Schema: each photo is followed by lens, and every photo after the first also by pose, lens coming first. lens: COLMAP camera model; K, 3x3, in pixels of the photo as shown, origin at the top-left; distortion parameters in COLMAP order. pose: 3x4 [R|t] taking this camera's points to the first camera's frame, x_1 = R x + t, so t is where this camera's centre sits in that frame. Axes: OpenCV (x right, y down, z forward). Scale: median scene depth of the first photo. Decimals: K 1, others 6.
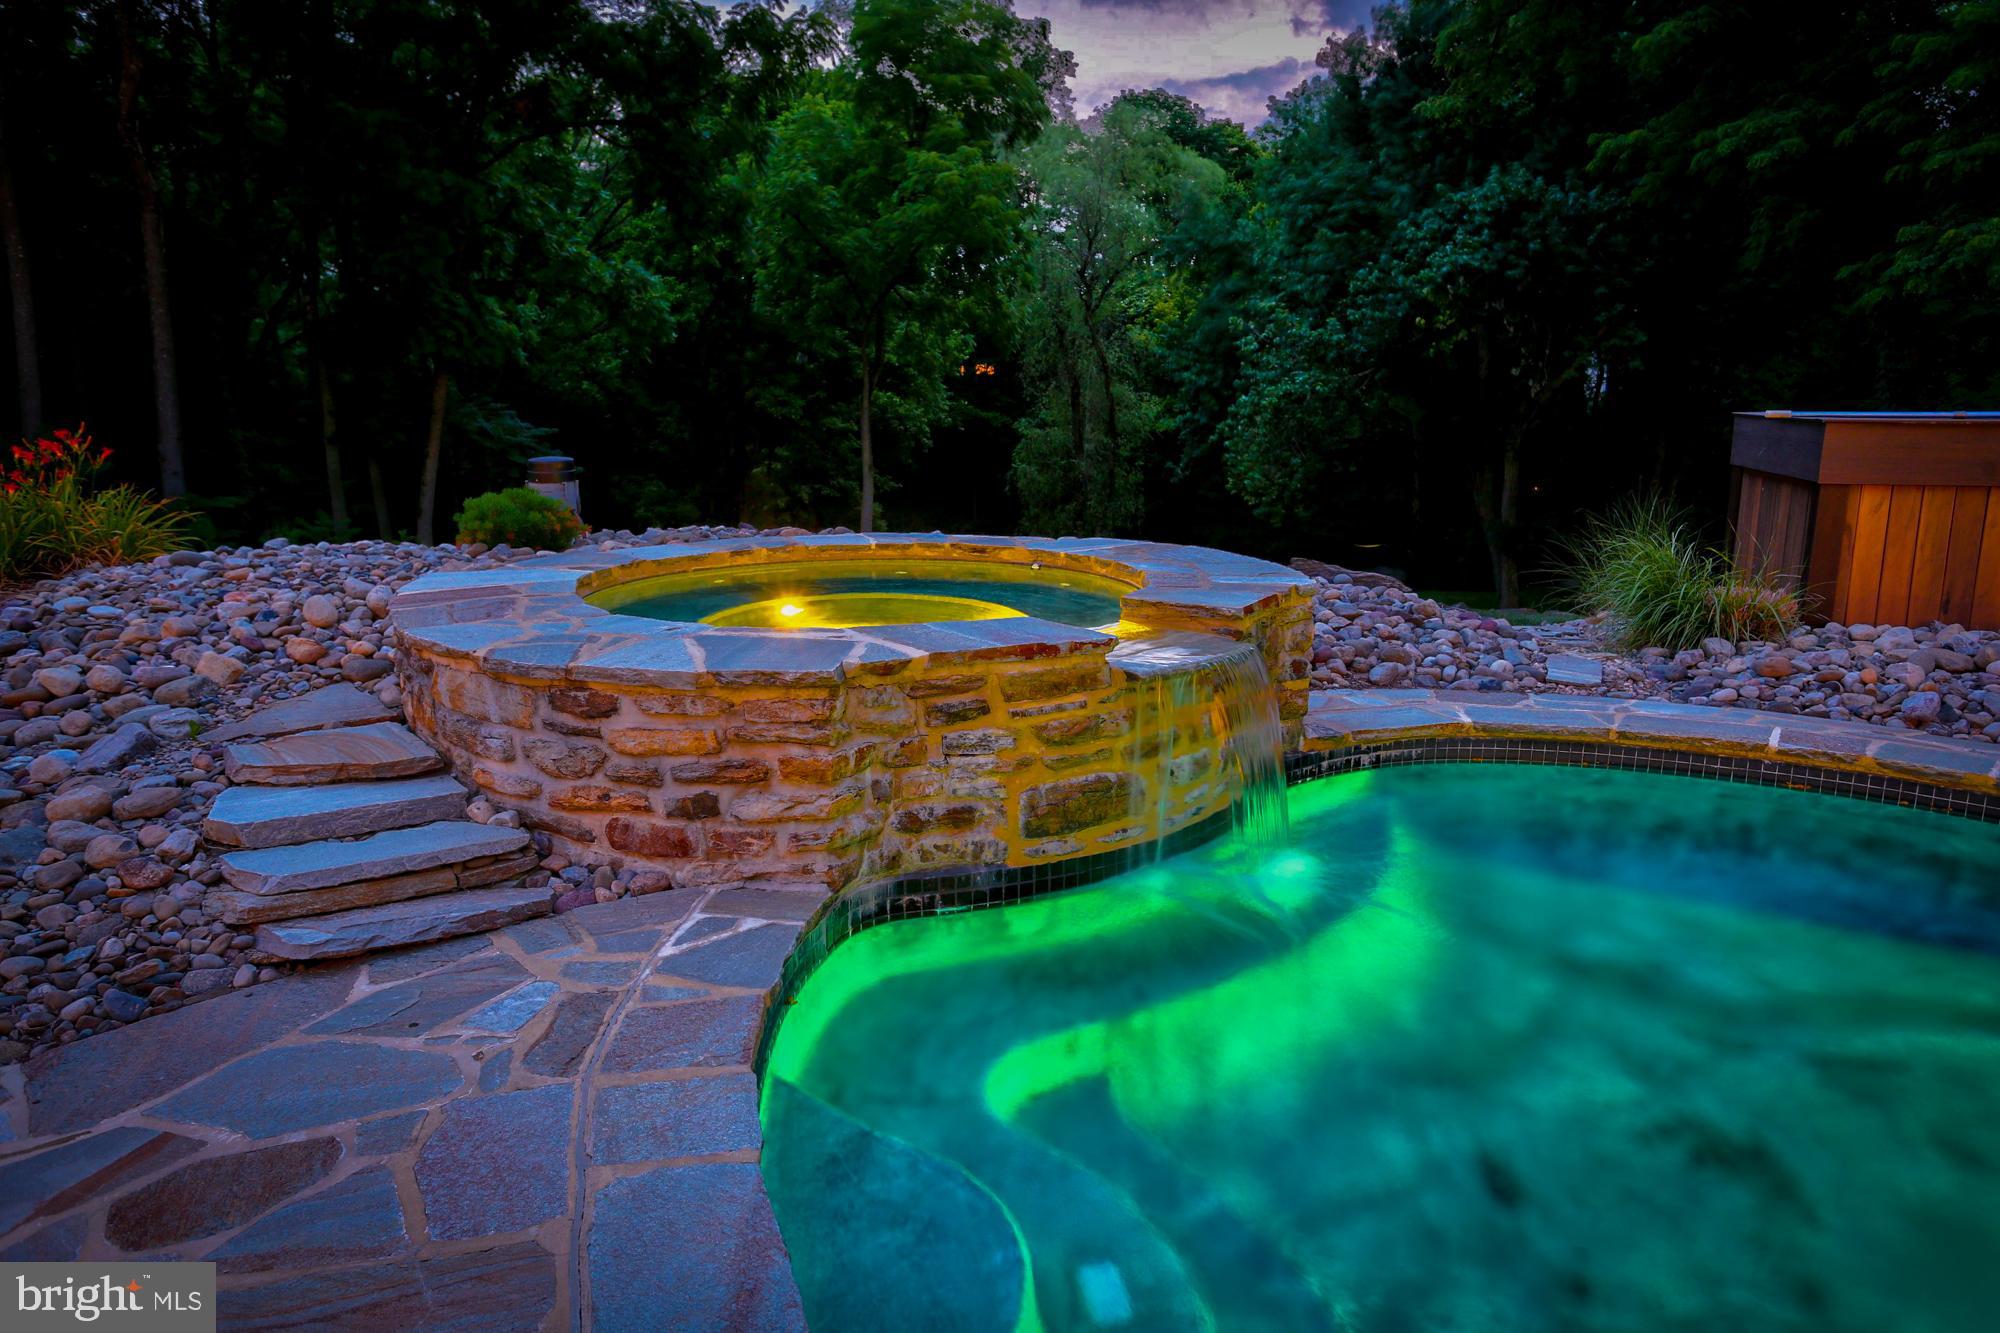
lens RADIAL K [[1300.7, 0, 1000.0], [0, 1300.7, 666.5], [0, 0, 1]] dist [-0.007502, -0.002145]
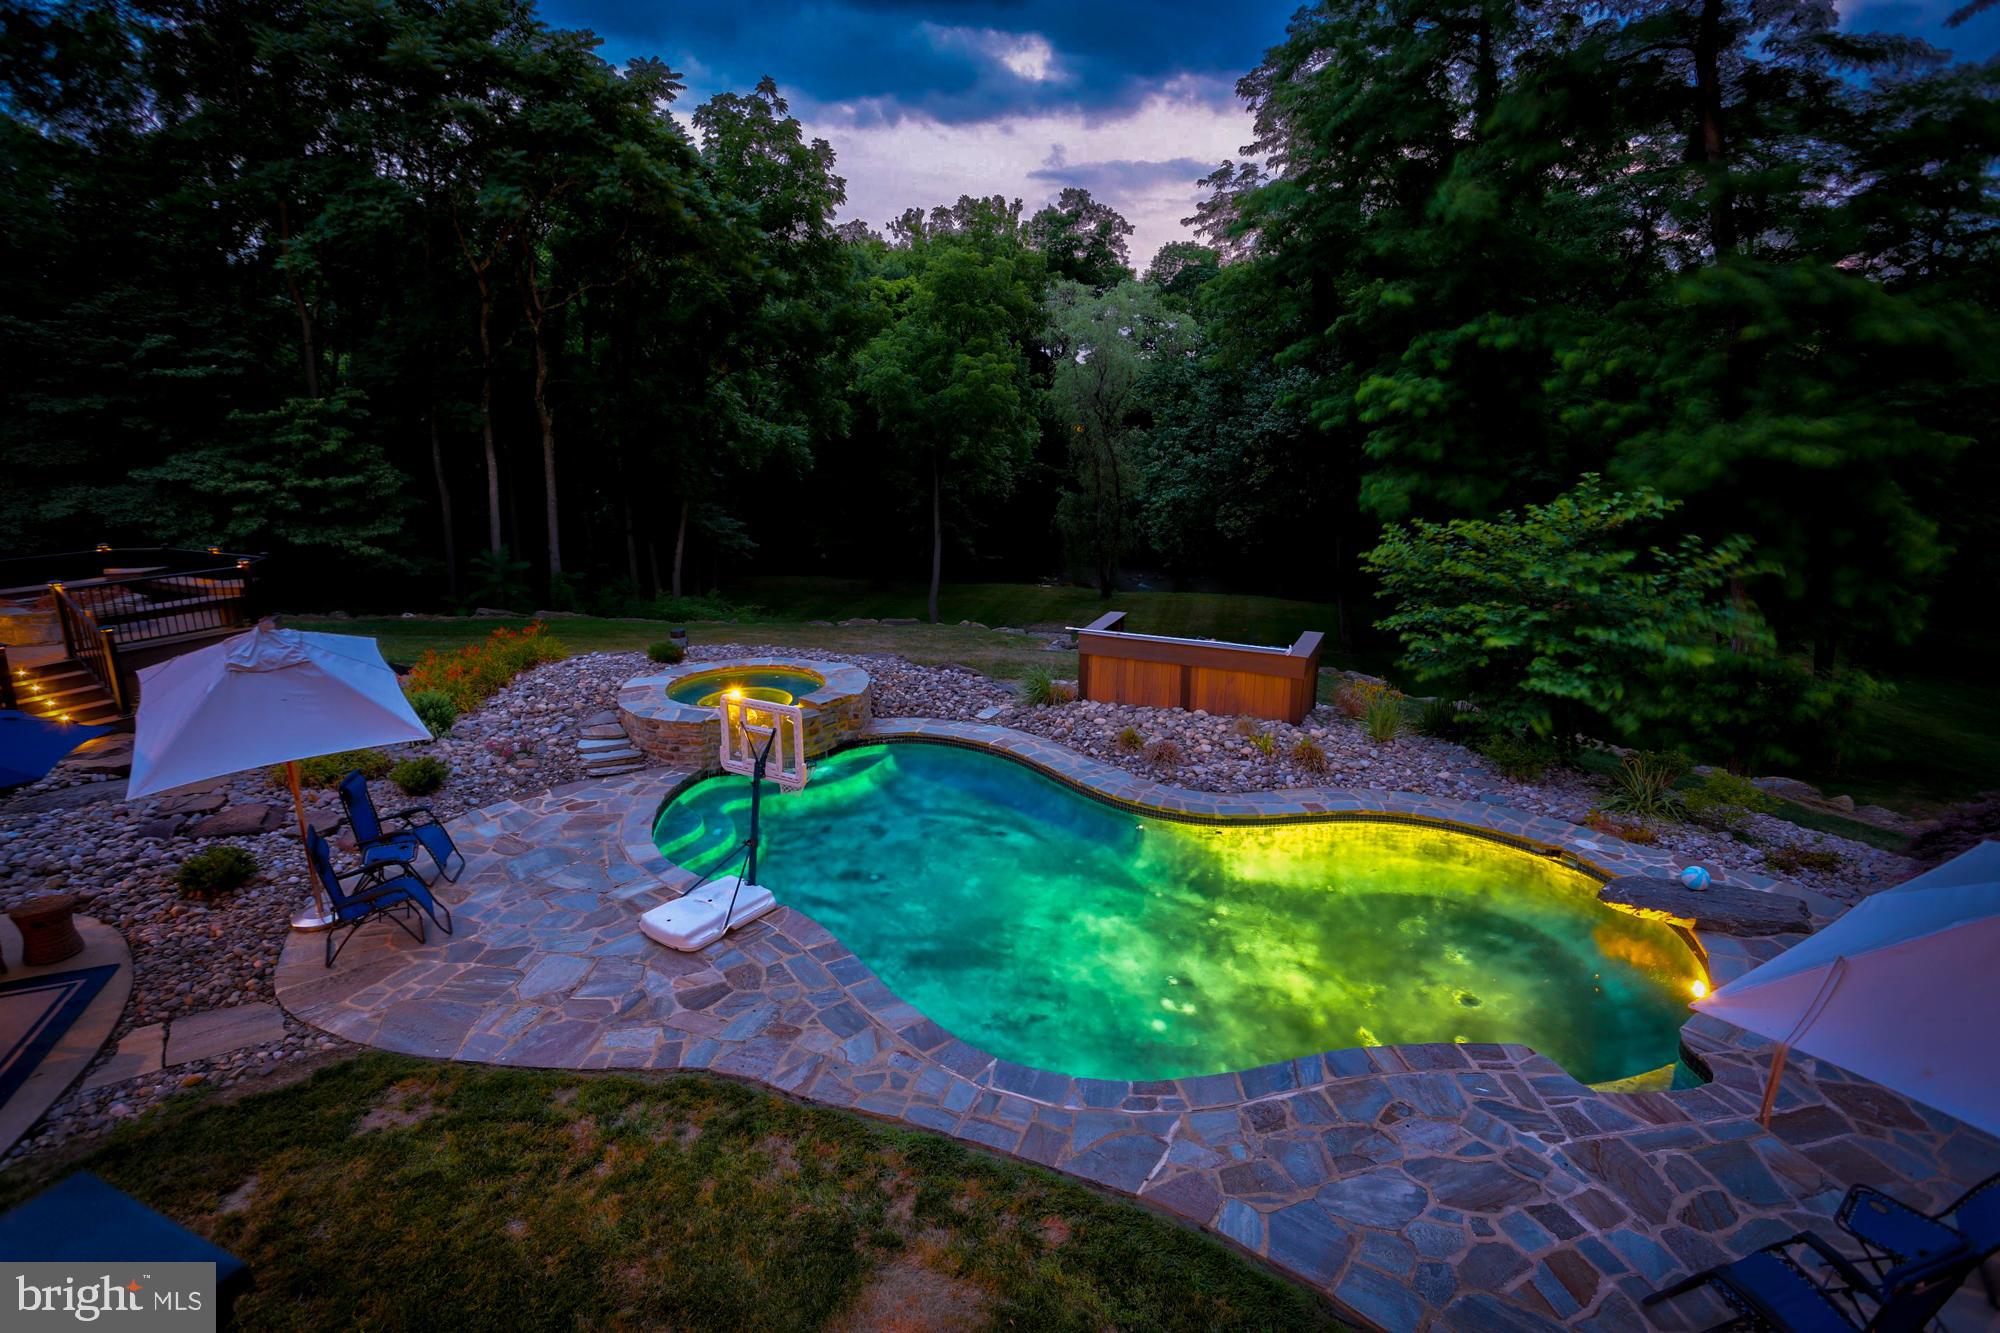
lens RADIAL K [[959.1, 0, 999.2], [0, 959.1, 657.5], [0, 0, 1]] dist [-0.074315, 0.036840]
pose [[0.992693, 0.034293, -0.115689, 0.832811], [-0.030421, 0.998921, 0.035078, -0.238526], [0.116767, -0.031303, 0.992666, -1.426538]]
